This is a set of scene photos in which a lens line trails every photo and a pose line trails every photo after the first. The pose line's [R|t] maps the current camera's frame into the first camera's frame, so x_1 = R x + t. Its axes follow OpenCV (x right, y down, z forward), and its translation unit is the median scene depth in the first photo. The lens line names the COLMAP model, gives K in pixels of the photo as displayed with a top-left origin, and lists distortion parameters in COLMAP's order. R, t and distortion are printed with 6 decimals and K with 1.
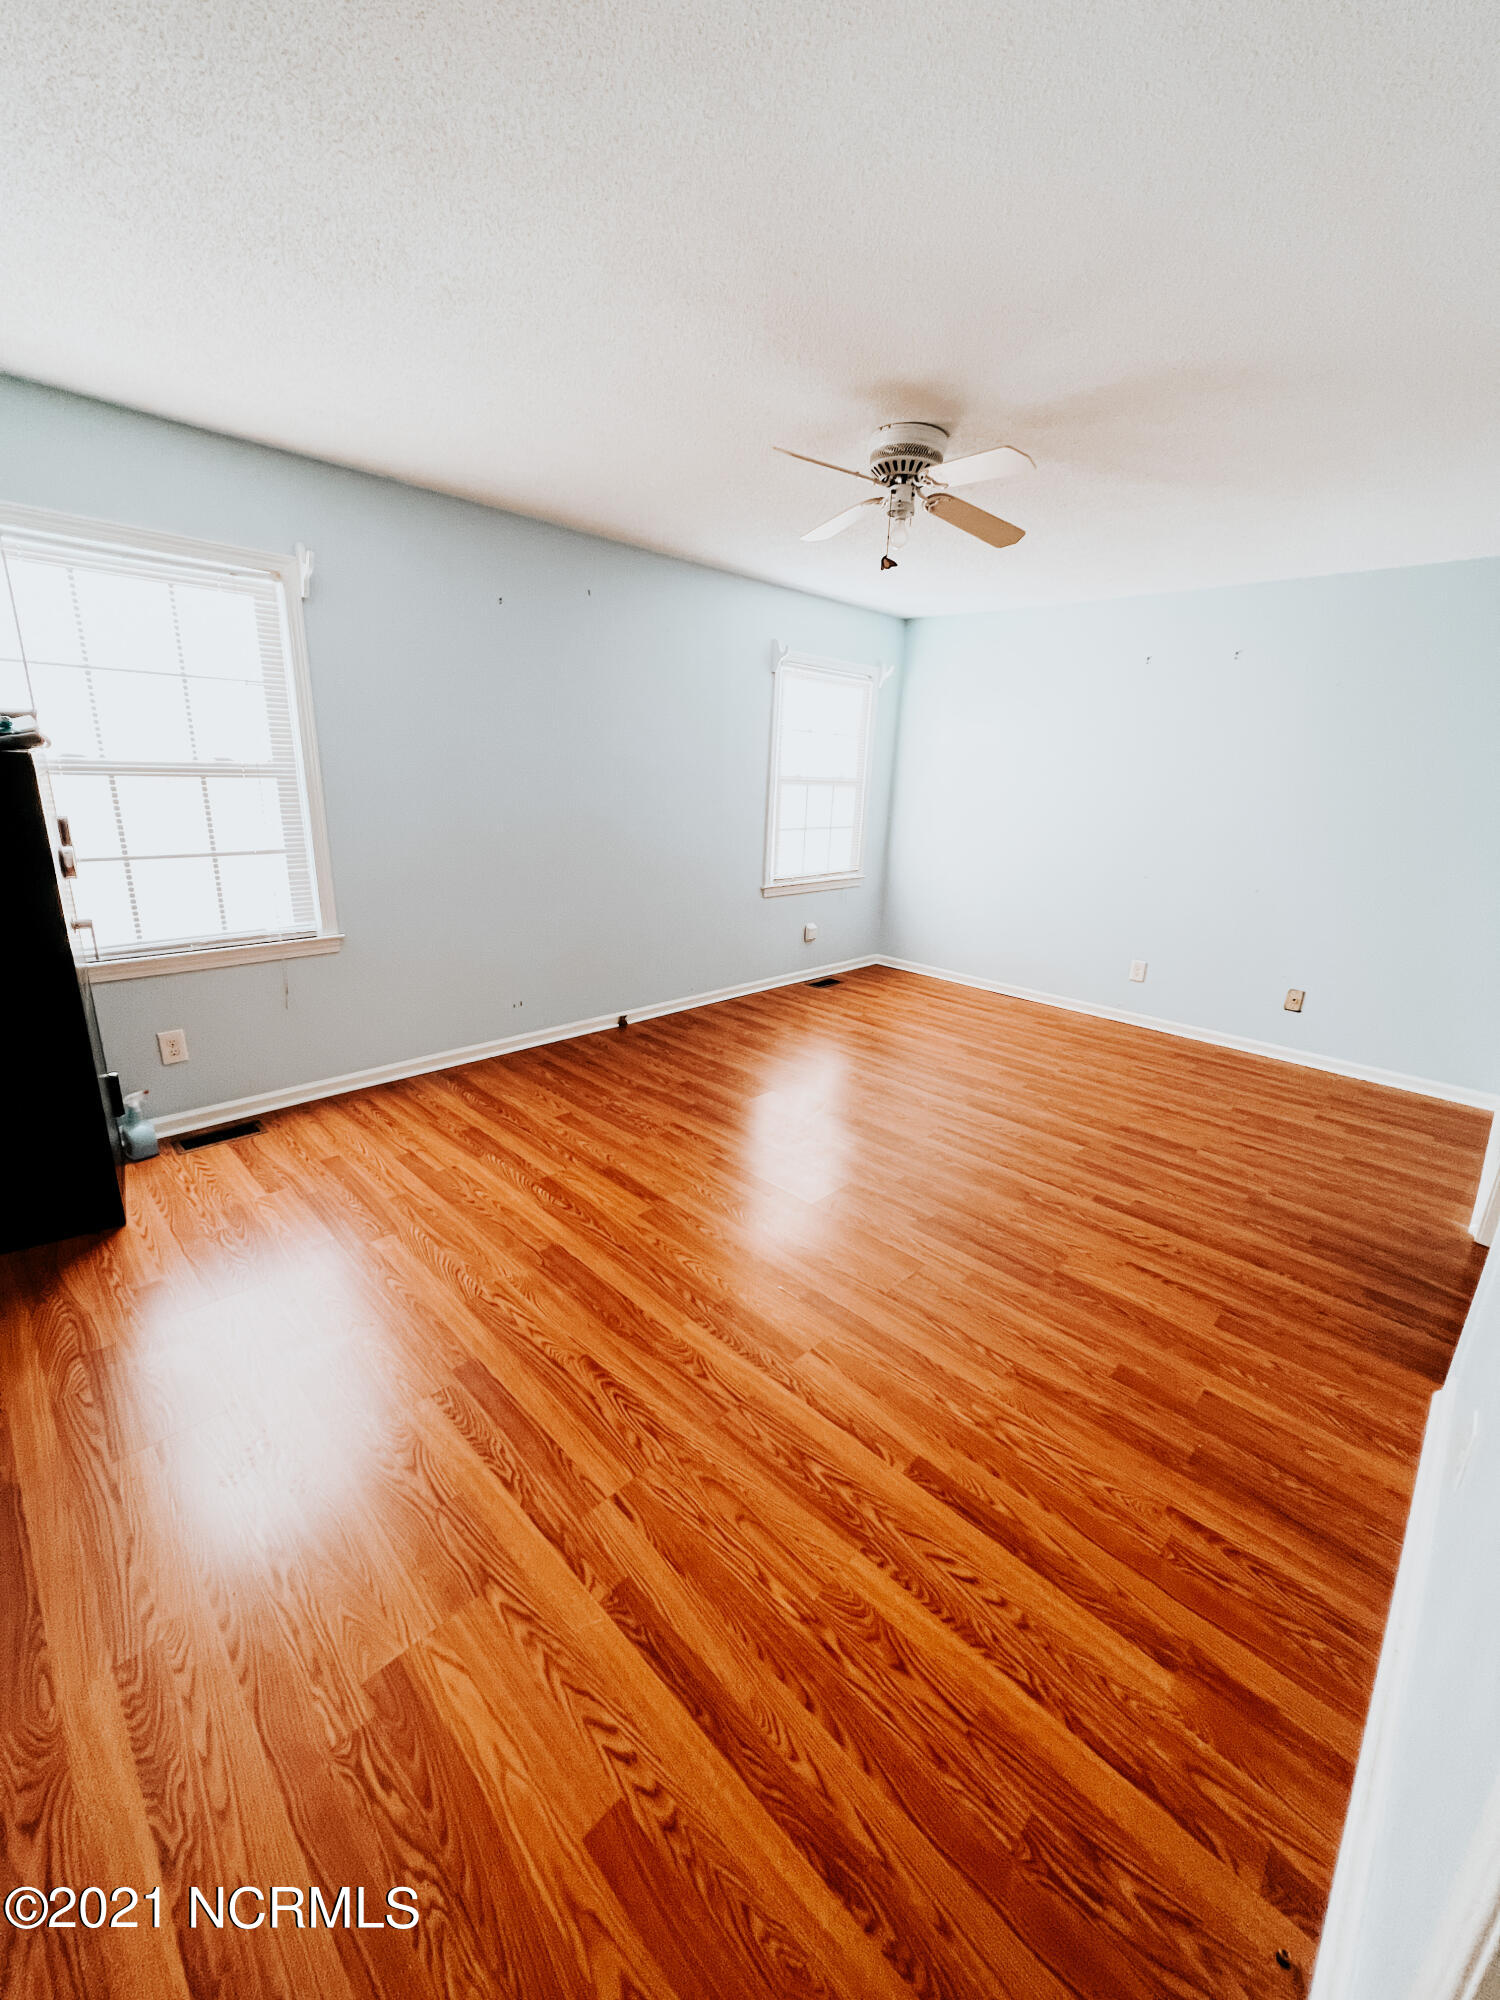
lens RADIAL K [[801.2, 0, 751.8], [0, 801.2, 1001.8], [0, 0, 1]] dist [0.003570, -0.000335]
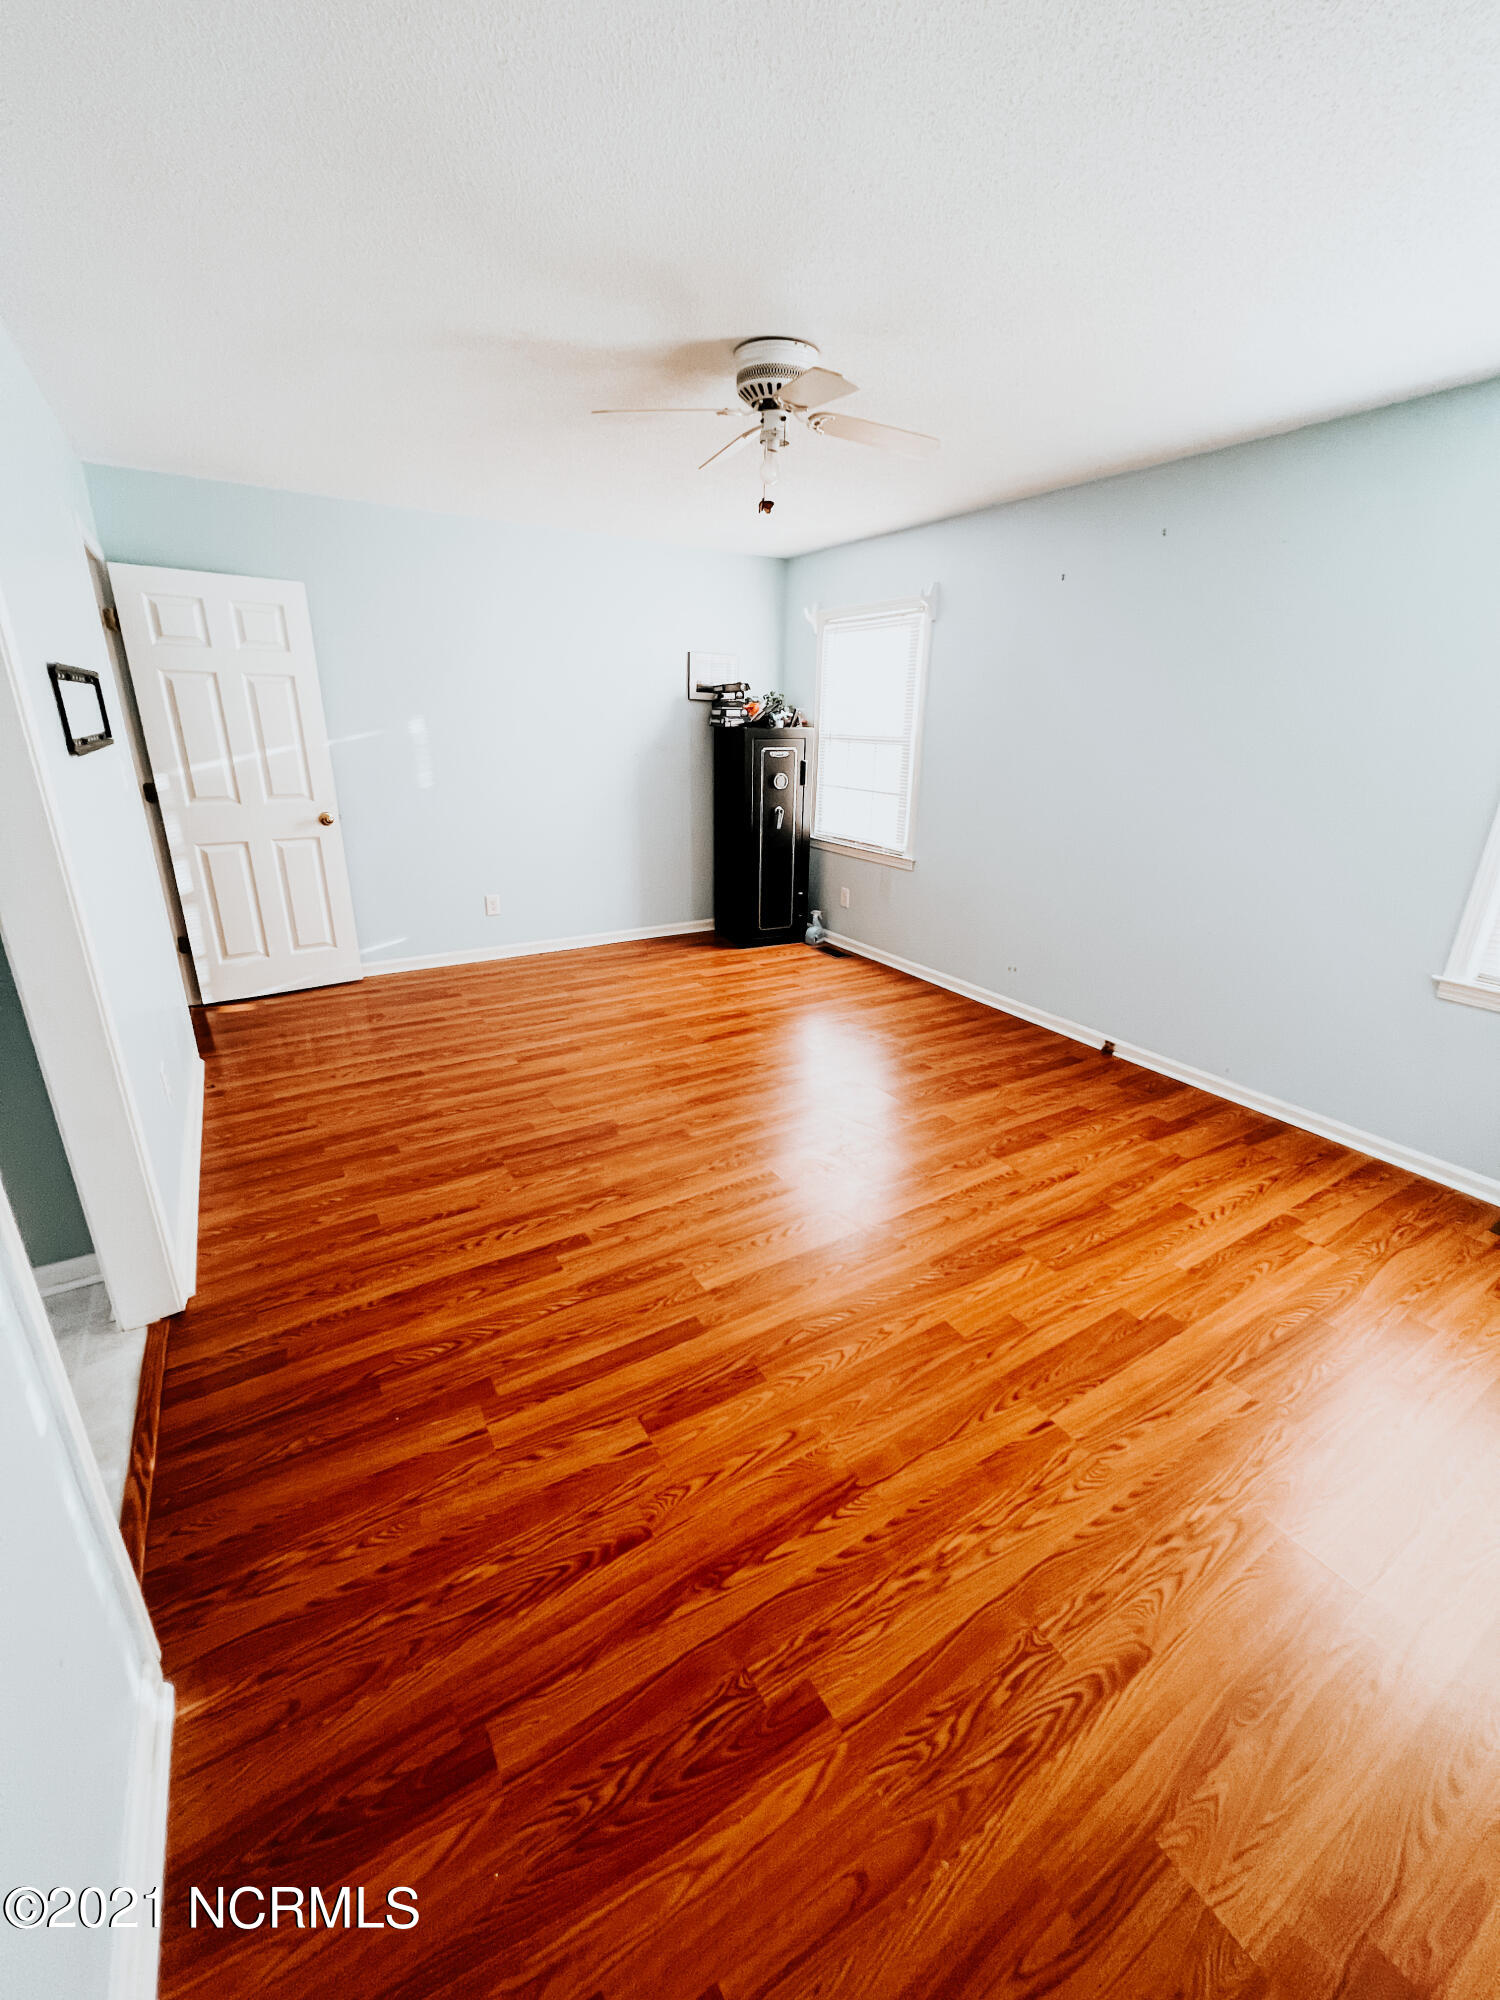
lens RADIAL K [[801.2, 0, 754.6], [0, 801.2, 990.4], [0, 0, 1]] dist [0.003570, -0.000335]
pose [[-0.234311, 0.274866, -0.932495, 1.078852], [-0.303761, 0.890472, 0.338806, -0.312993], [0.923487, 0.362642, -0.125153, 1.161114]]
